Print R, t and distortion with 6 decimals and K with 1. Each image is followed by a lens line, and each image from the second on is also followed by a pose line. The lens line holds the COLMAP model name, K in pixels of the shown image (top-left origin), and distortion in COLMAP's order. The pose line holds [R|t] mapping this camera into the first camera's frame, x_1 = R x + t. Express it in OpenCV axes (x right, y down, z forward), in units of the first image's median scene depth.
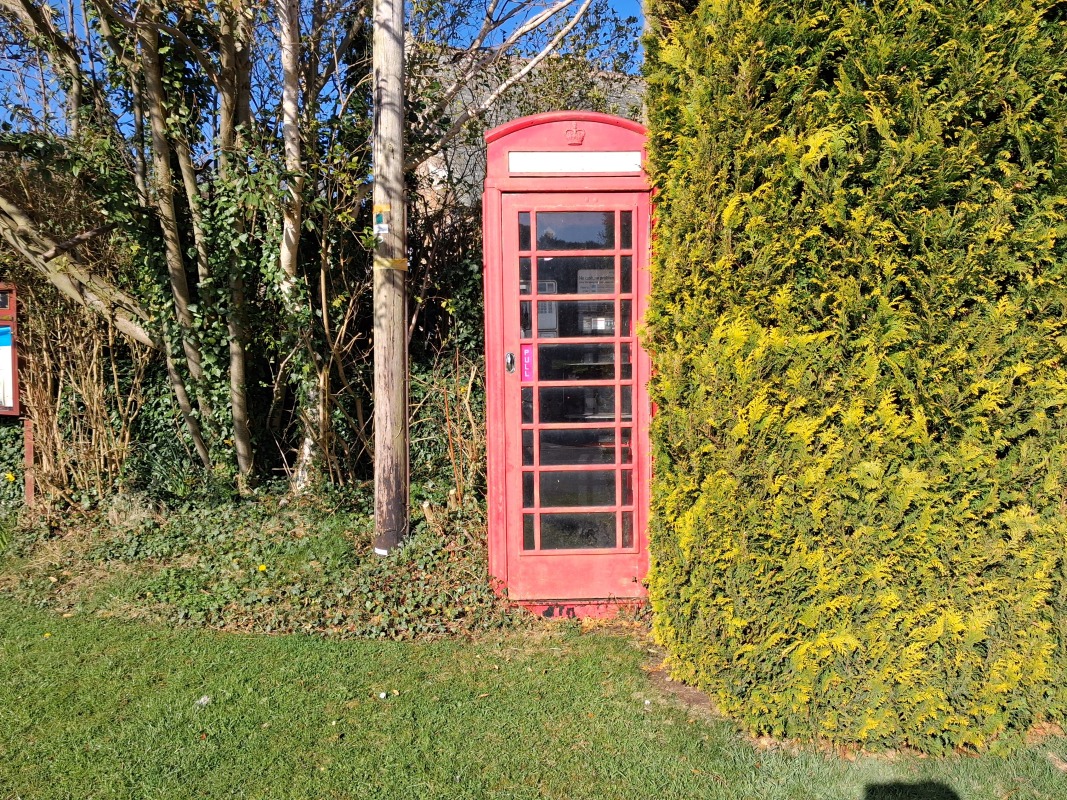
lens RADIAL K [[798.4, 0, 533.5], [0, 798.4, 400.0], [0, 0, 1]] dist [-0.075103, 0.061402]
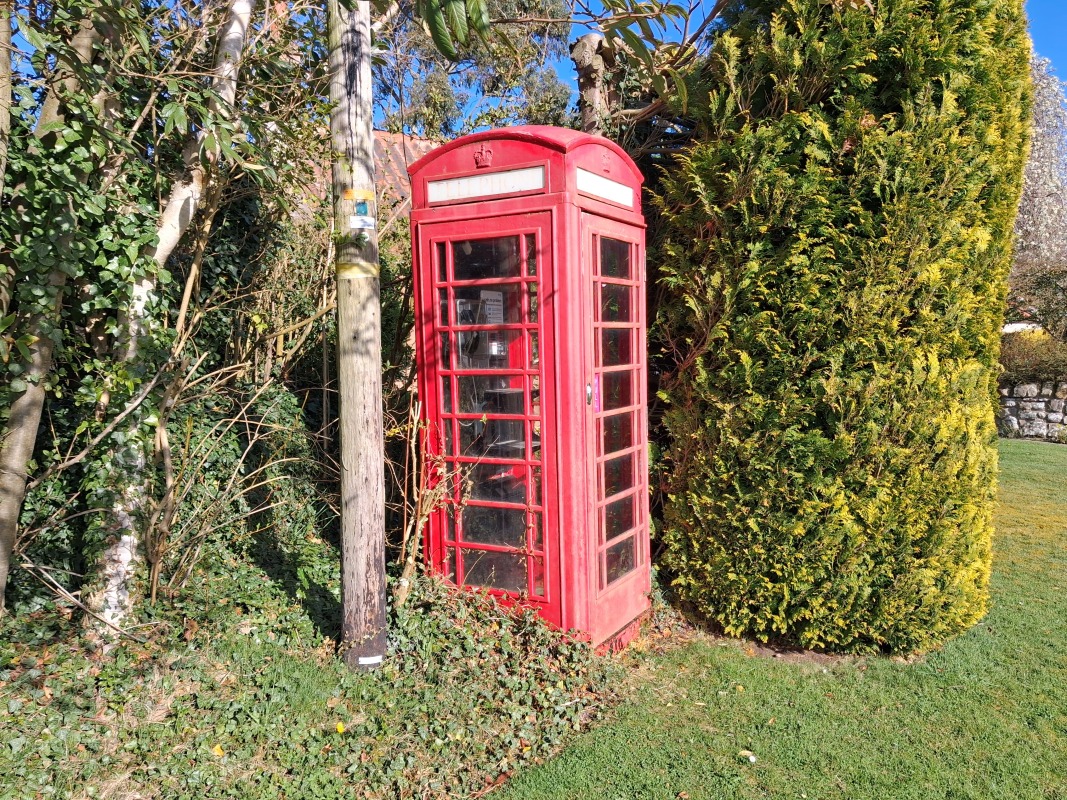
lens RADIAL K [[798.4, 0, 533.5], [0, 798.4, 400.0], [0, 0, 1]] dist [-0.075103, 0.061402]
pose [[0.549555, -0.053491, 0.833743, -0.820196], [0.071949, 0.997271, 0.016558, -0.058951], [-0.832354, 0.050887, 0.551904, 0.530401]]
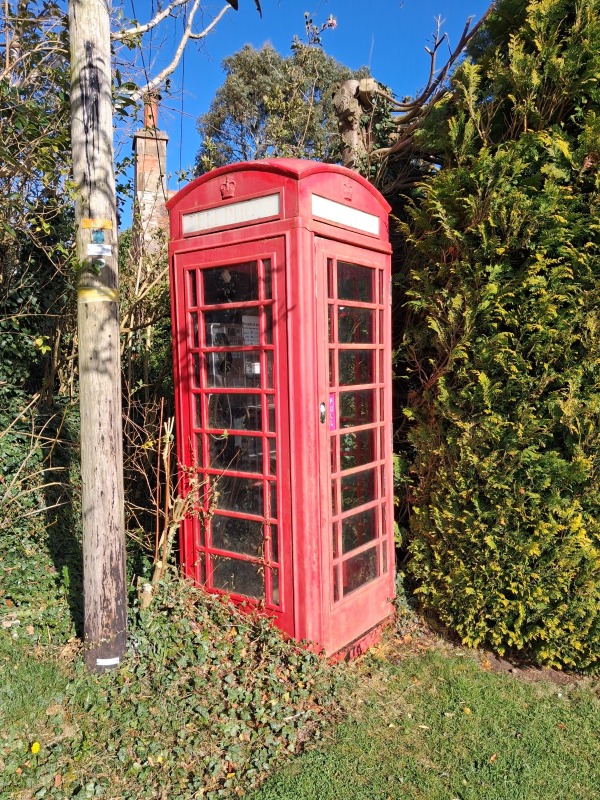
lens RADIAL K [[598.6, 0, 295.1], [0, 598.6, 403.4], [0, 0, 1]] dist [-0.075103, 0.061402]
pose [[0.647908, -0.045096, 0.760383, -0.582301], [0.063310, 0.997980, 0.005242, -0.063255], [-0.759083, 0.044743, 0.649454, 0.546739]]
